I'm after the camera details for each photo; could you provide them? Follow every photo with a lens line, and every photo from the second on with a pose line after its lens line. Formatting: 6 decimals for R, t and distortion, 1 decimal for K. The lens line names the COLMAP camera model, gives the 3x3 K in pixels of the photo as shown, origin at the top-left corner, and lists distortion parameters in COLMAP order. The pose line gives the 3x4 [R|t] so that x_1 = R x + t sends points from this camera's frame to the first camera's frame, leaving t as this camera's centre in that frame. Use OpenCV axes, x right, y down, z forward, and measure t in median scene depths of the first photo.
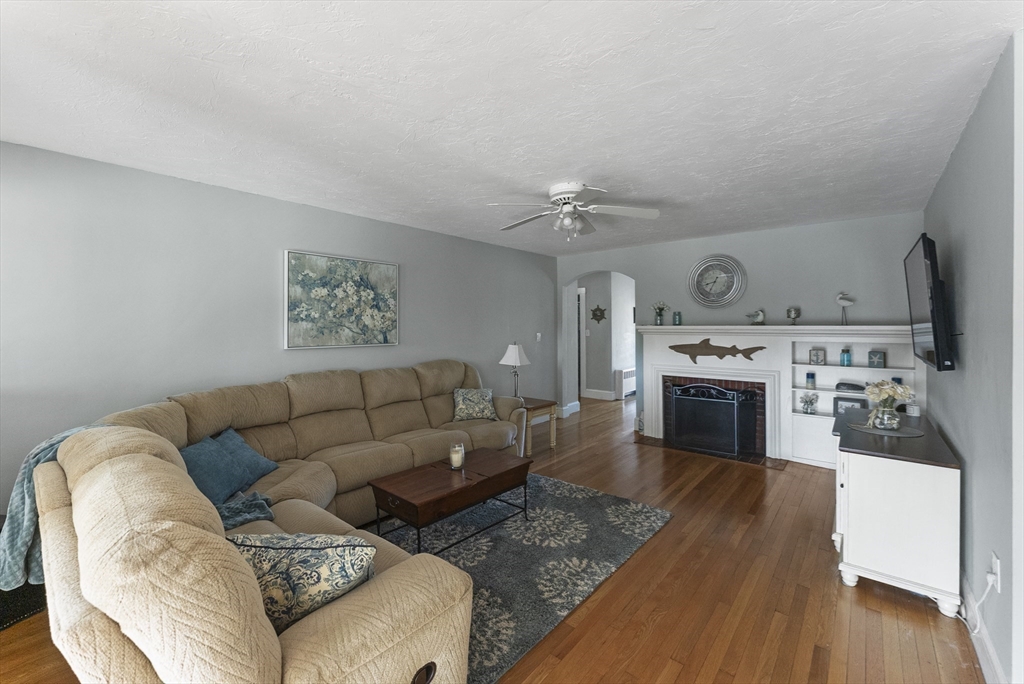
lens RADIAL K [[423.2, 0, 512.6], [0, 423.2, 325.1], [0, 0, 1]] dist [0.000474, -0.000020]
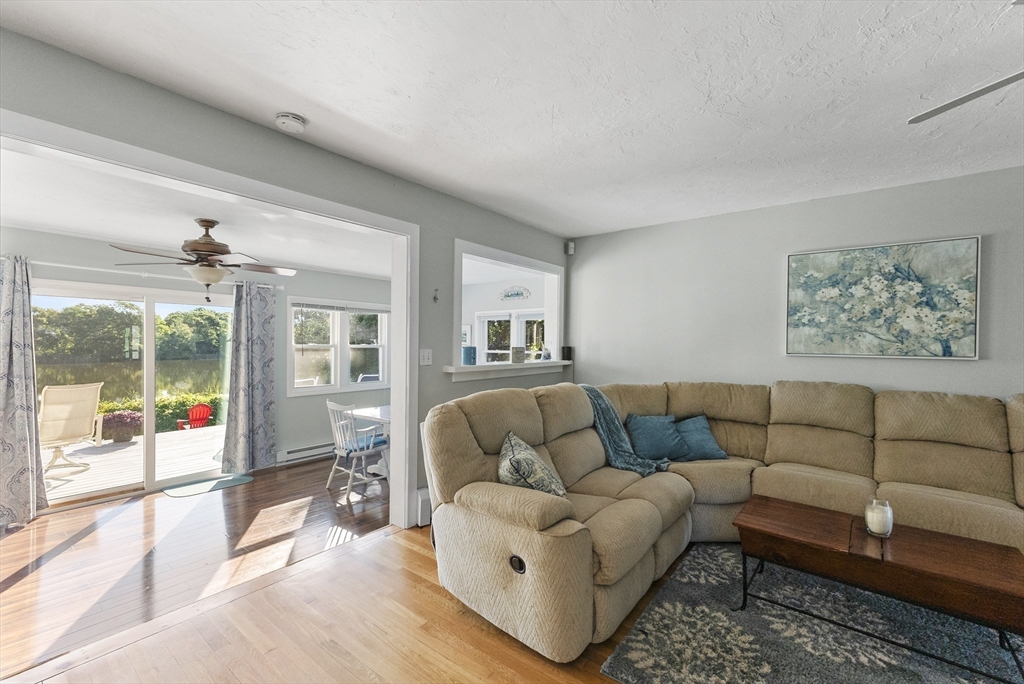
lens RADIAL K [[434.6, 0, 512.0], [0, 434.6, 342.0], [0, 0, 1]] dist [-0.001588, -0.000177]
pose [[0.041637, 0.008203, -0.999099, 0.405395], [-0.004807, 0.999956, 0.008010, 0.019109], [0.999121, 0.004469, 0.041675, 0.292000]]
